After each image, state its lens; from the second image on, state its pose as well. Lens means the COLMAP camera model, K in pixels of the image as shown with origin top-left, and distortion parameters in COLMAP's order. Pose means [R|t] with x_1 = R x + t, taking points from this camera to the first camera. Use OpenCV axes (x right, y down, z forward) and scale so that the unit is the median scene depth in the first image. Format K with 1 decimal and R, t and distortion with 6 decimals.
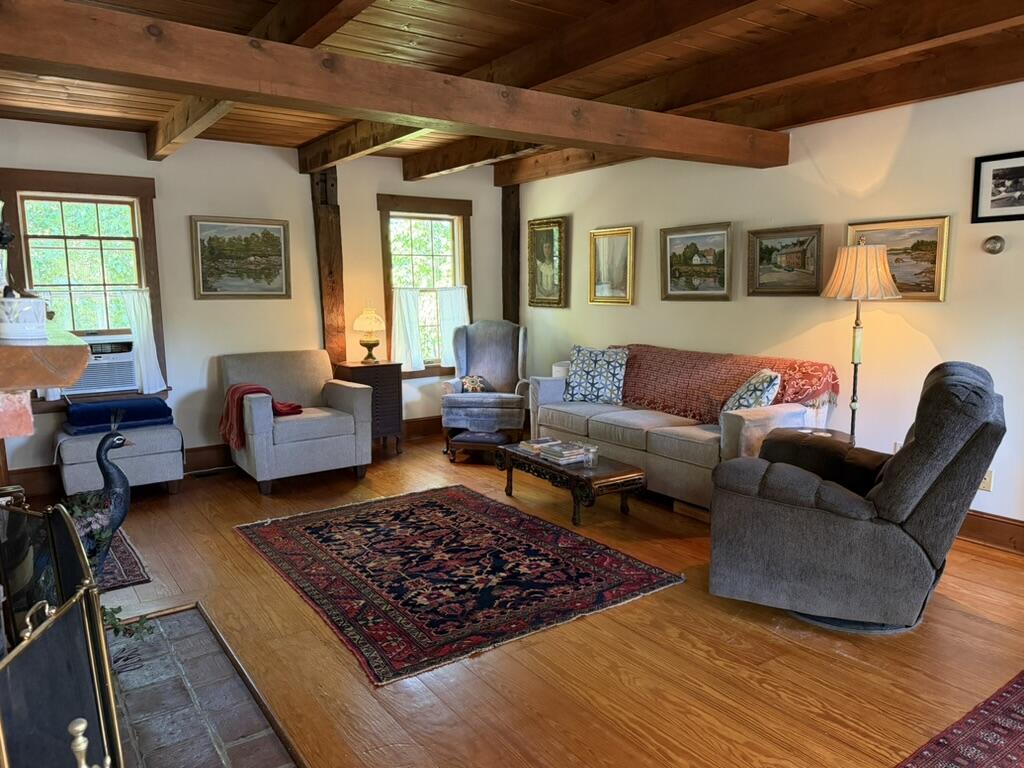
lens RADIAL K [[713.1, 0, 512.0], [0, 713.1, 384.0], [0, 0, 1]] dist [0.098421, -0.152292]
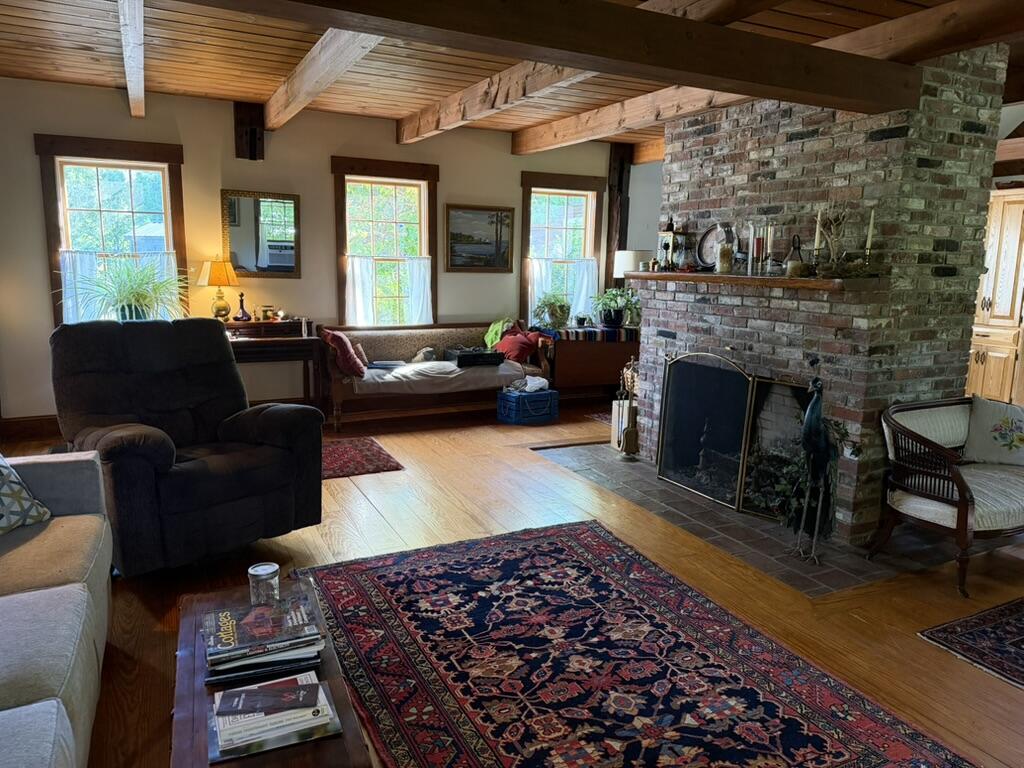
lens RADIAL K [[713.1, 0, 512.0], [0, 713.1, 384.0], [0, 0, 1]] dist [0.098421, -0.152292]
pose [[-0.988433, -0.036752, 0.147137, -0.151268], [0.009417, 0.953446, 0.301415, -0.212682], [-0.151365, 0.299315, -0.942072, 1.579560]]
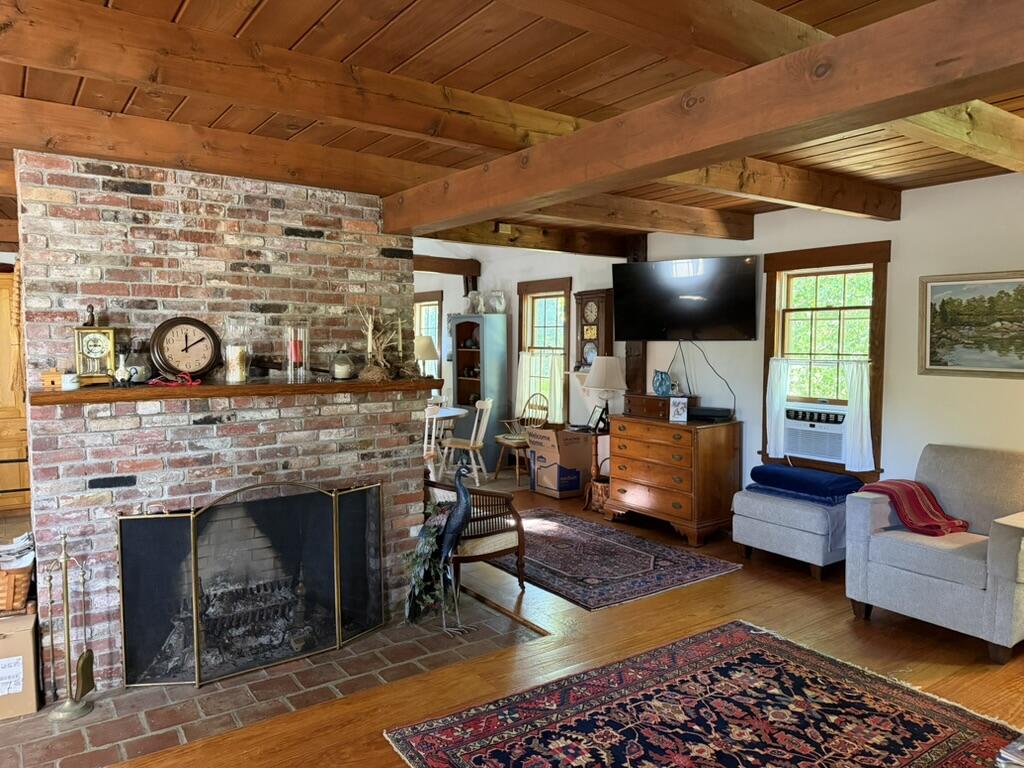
lens RADIAL K [[713.1, 0, 512.0], [0, 713.1, 384.0], [0, 0, 1]] dist [0.098421, -0.152292]
pose [[-0.006591, 0.074822, -0.997175, 0.584513], [-0.137142, 0.987707, 0.075018, -0.146685], [0.990529, 0.137249, 0.003751, 0.742813]]
